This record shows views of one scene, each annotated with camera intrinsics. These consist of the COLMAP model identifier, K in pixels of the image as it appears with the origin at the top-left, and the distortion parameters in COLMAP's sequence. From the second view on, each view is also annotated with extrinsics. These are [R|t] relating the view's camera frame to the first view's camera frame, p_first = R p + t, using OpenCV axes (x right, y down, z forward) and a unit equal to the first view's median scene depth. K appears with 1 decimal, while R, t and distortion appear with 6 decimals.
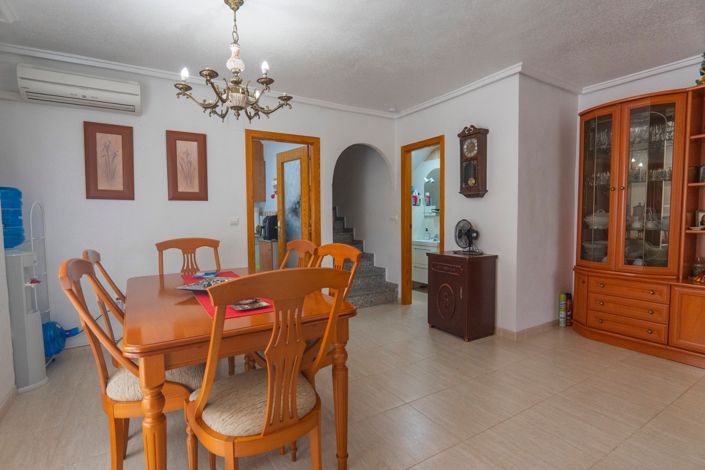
lens RADIAL K [[352.8, 0, 352.5], [0, 352.8, 235.0], [0, 0, 1]] dist [-0.002585, 0.000200]
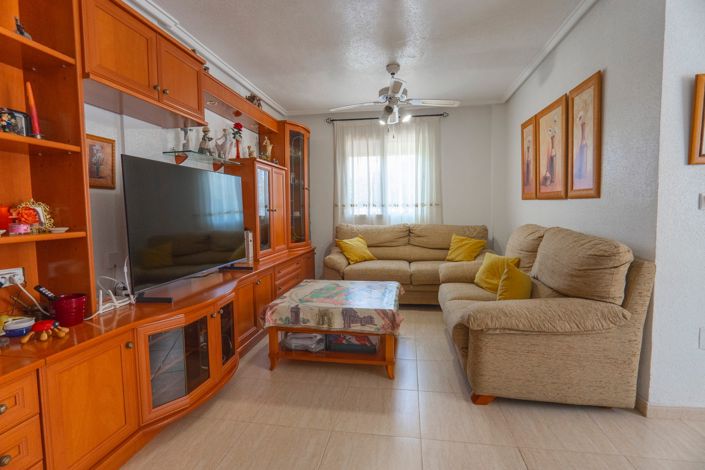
lens RADIAL K [[341.8, 0, 356.4], [0, 341.8, 229.3], [0, 0, 1]] dist [-0.002452, 0.002567]
pose [[-0.759108, -0.024617, 0.650500, 0.313969], [0.048048, 0.994440, 0.093702, -0.039149], [-0.649190, 0.102385, -0.753704, 0.954156]]
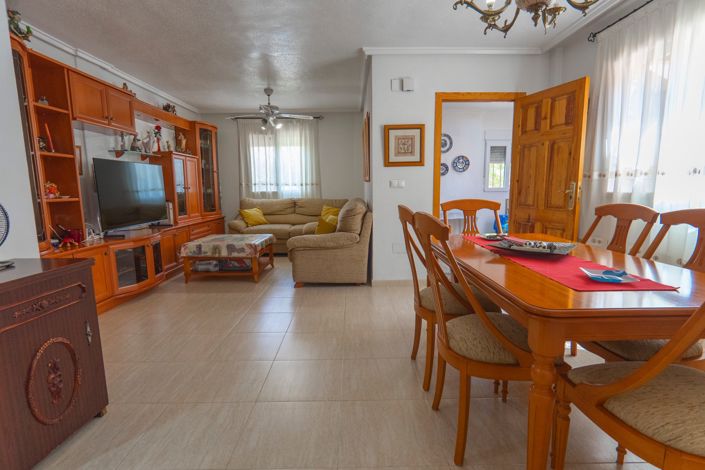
lens RADIAL K [[352.8, 0, 352.5], [0, 352.8, 235.0], [0, 0, 1]] dist [-0.002585, 0.000200]
pose [[-0.851591, -0.058334, 0.520951, -0.291479], [0.039516, 0.983818, 0.174760, -0.050430], [-0.522715, 0.169410, -0.835506, 1.299257]]
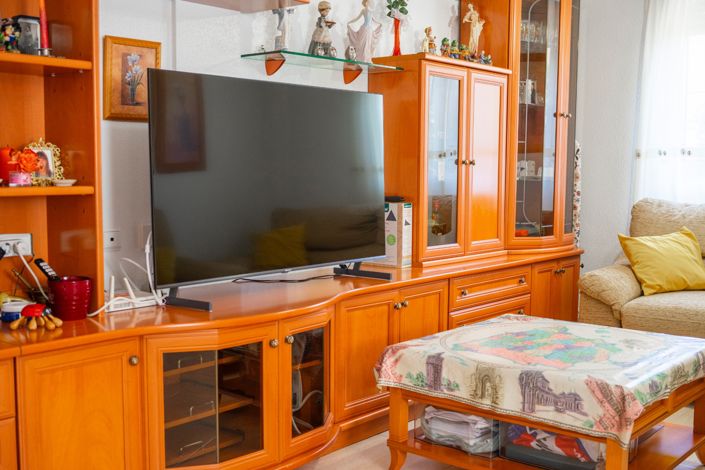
lens RADIAL K [[844.0, 0, 355.8], [0, 844.0, 235.2], [0, 0, 1]] dist [-0.024307, -0.057767]
pose [[-0.326643, -0.075328, 0.942141, 0.063201], [0.043283, 0.994581, 0.094527, -0.027527], [-0.944156, 0.071655, -0.321613, 0.861637]]
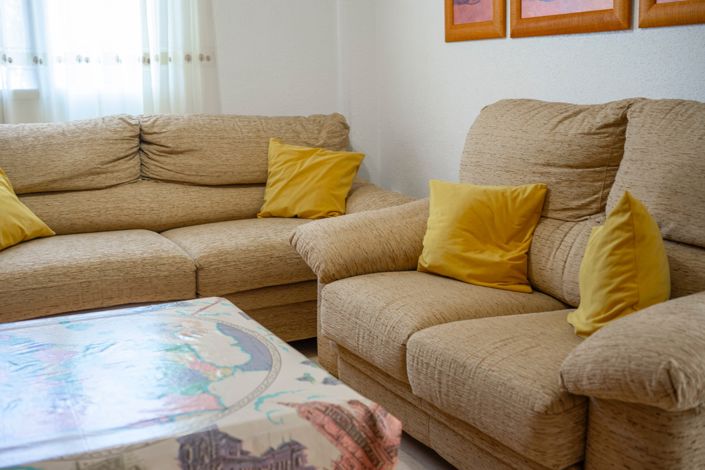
lens RADIAL K [[821.5, 0, 352.5], [0, 821.5, 235.0], [0, 0, 1]] dist [-0.003675, -0.002373]
pose [[-0.994475, 0.007696, 0.104695, 0.680886], [0.031023, 0.974312, 0.223057, 0.001965], [-0.100289, 0.225073, -0.969167, 0.816285]]
